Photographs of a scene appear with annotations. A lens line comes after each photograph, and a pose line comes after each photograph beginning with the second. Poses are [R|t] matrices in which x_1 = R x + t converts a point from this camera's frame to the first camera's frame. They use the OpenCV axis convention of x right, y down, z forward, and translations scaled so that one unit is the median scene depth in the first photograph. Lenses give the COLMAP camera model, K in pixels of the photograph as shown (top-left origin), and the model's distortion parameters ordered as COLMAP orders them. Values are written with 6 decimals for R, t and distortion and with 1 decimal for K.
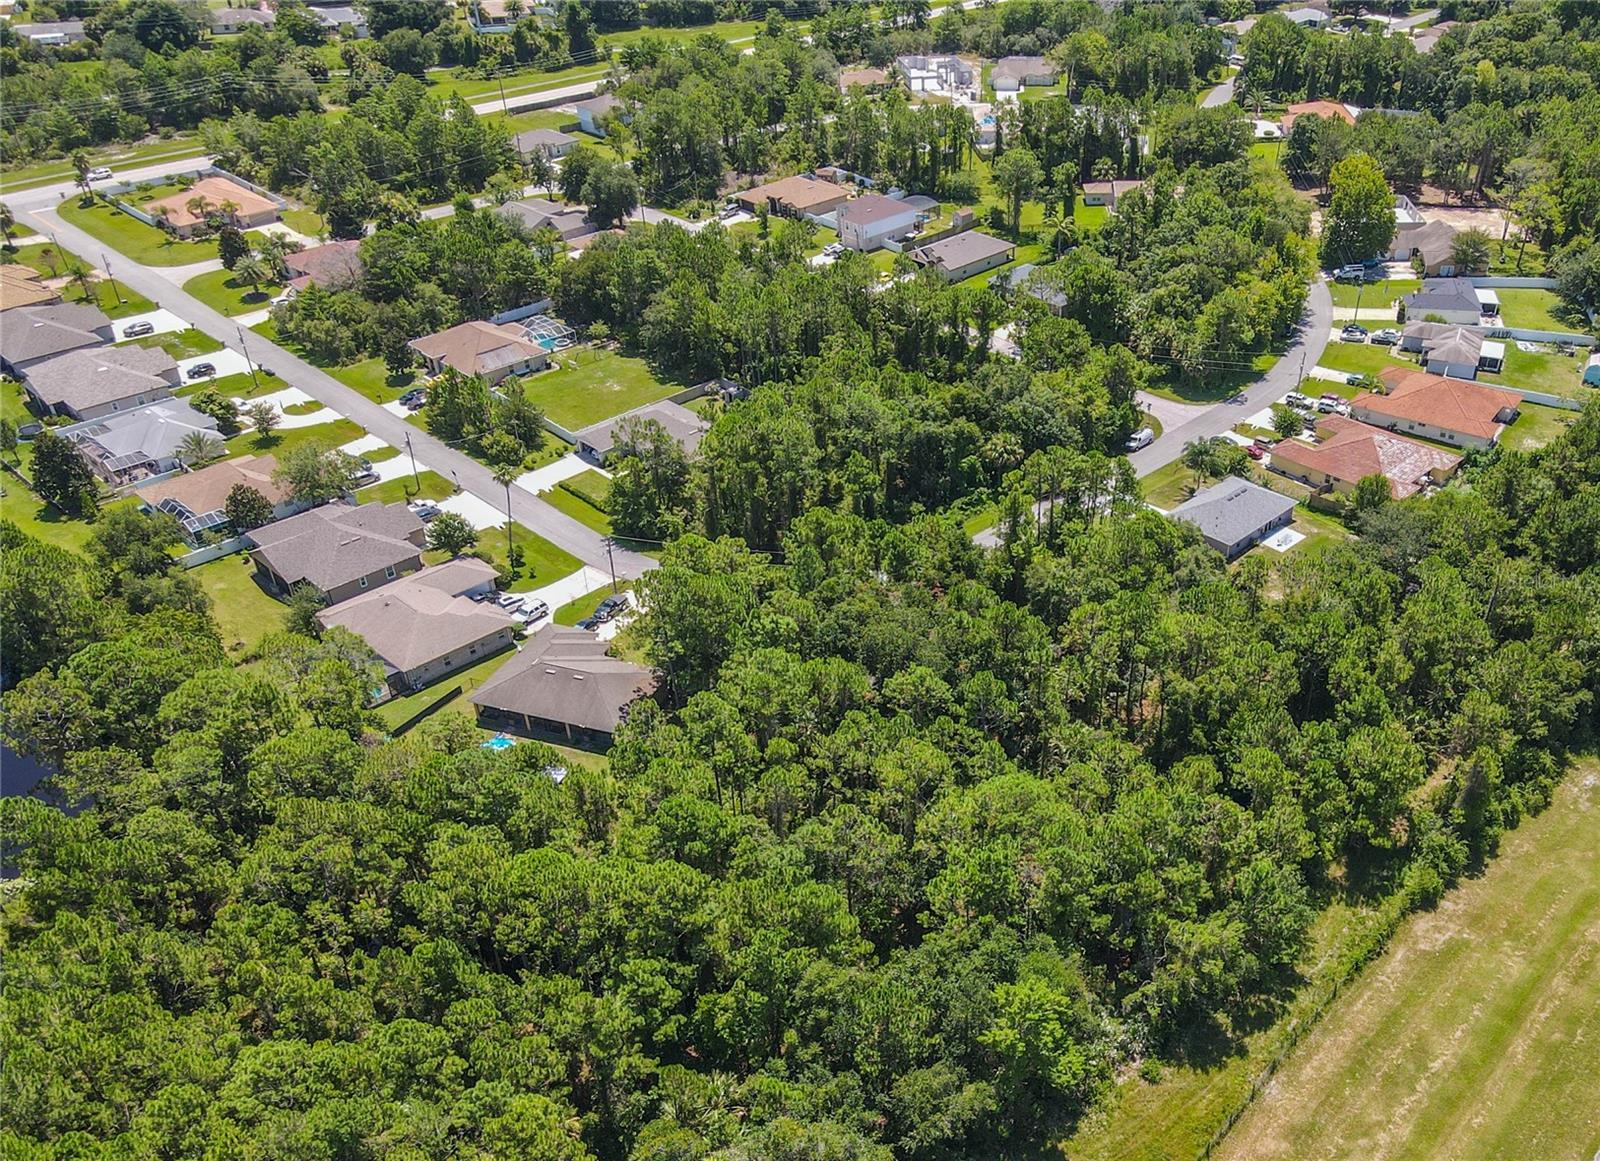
lens RADIAL K [[1435.3, 0, 989.6], [0, 1435.3, 749.4], [0, 0, 1]] dist [0.025802, 0.046359]
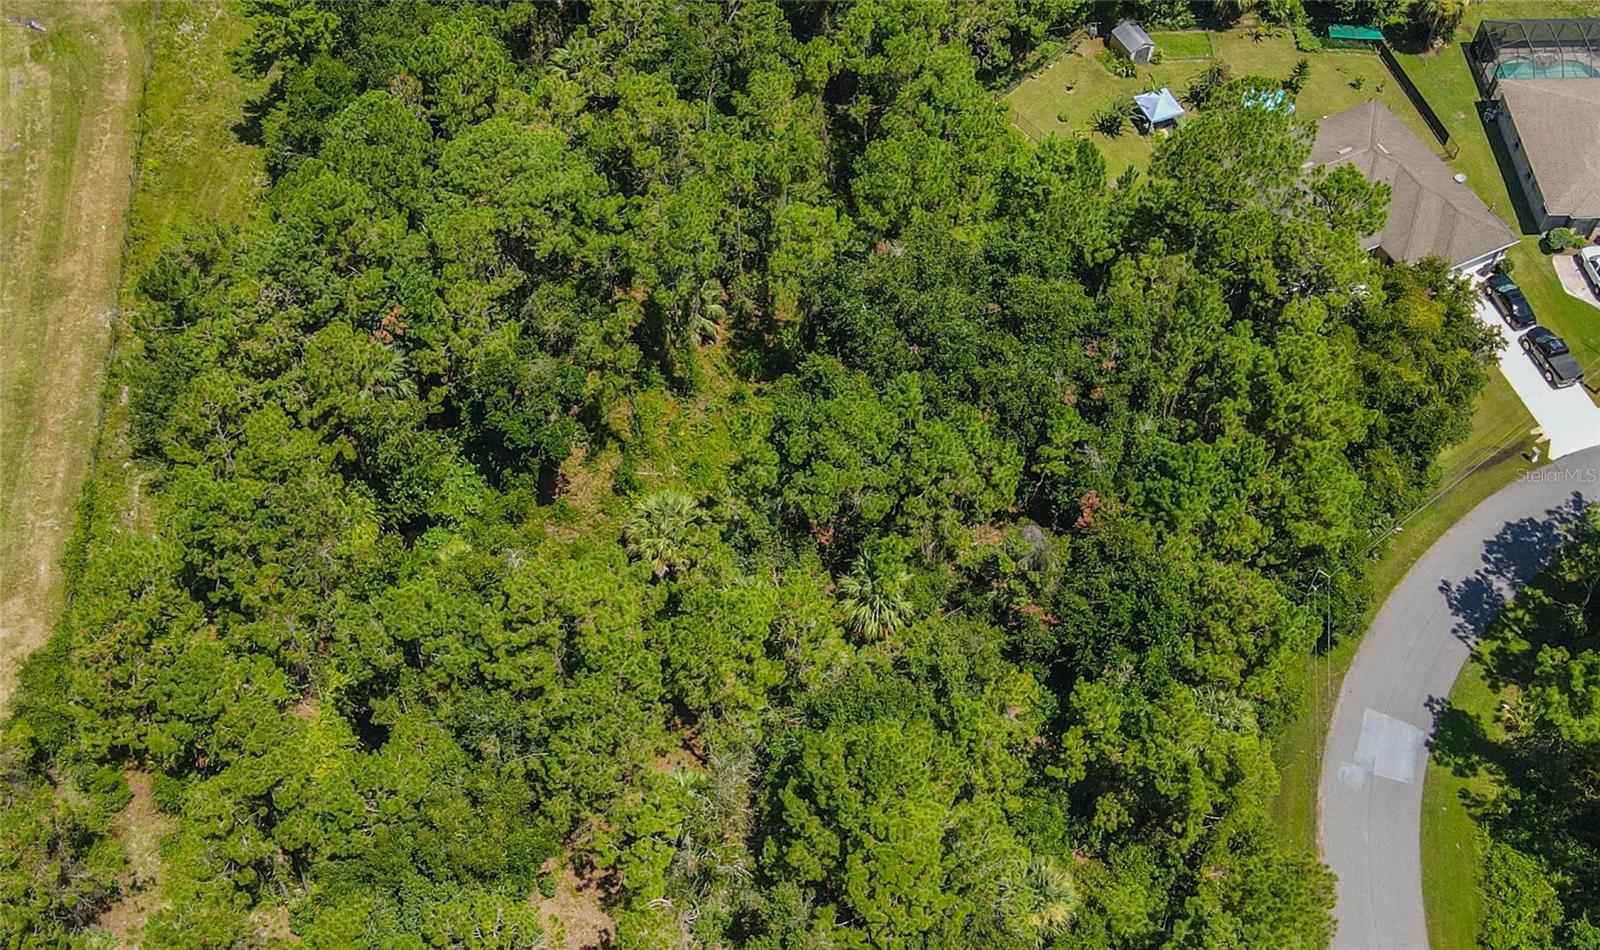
lens RADIAL K [[1812.4, 0, 780.9], [0, 1812.4, 475.3], [0, 0, 1]] dist [0.006290, 0.009360]
pose [[-0.713170, 0.549582, -0.435141, 0.260965], [-0.452328, 0.113438, 0.884608, -0.528570], [0.535526, 0.827702, 0.167691, 0.680229]]
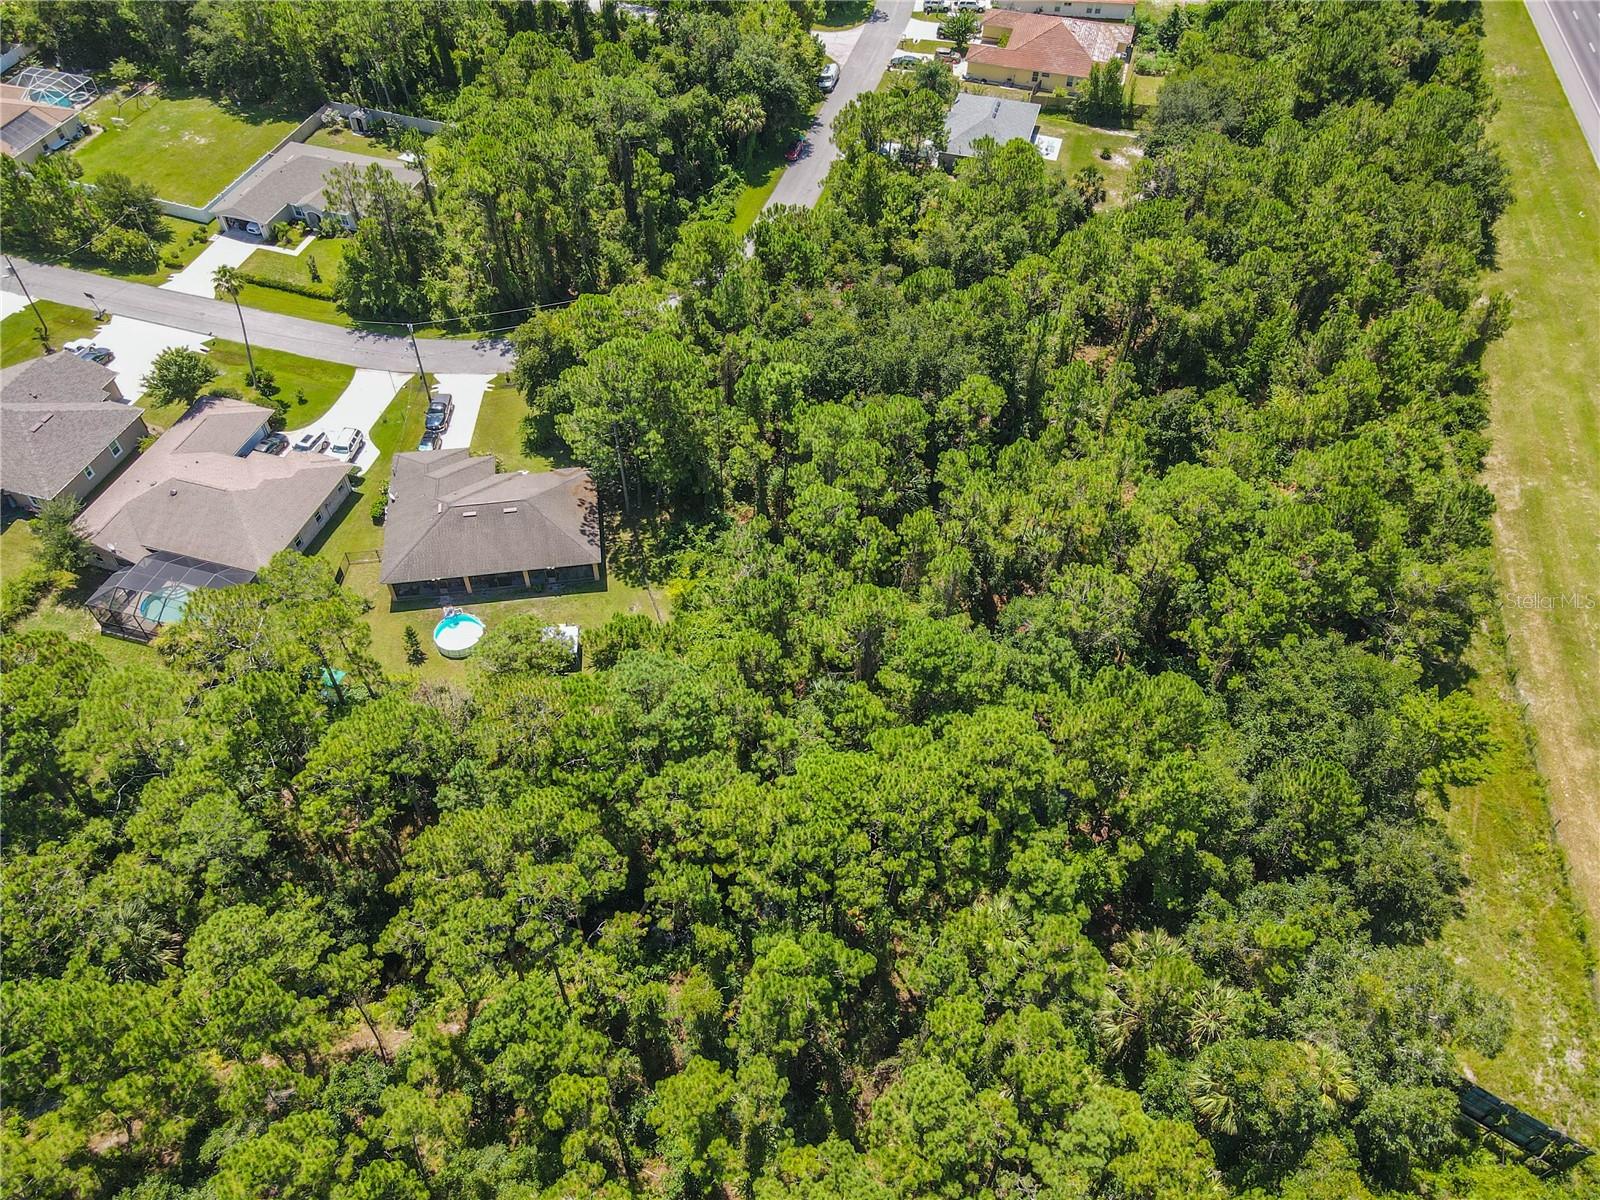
lens RADIAL K [[1155.0, 0, 797.8], [0, 1155.0, 600.1], [0, 0, 1]] dist [0.028212, 0.040579]
pose [[0.895097, -0.334920, 0.294330, -0.278830], [0.270442, 0.932647, 0.238812, -0.090991], [-0.354489, -0.134161, 0.925386, 0.276325]]
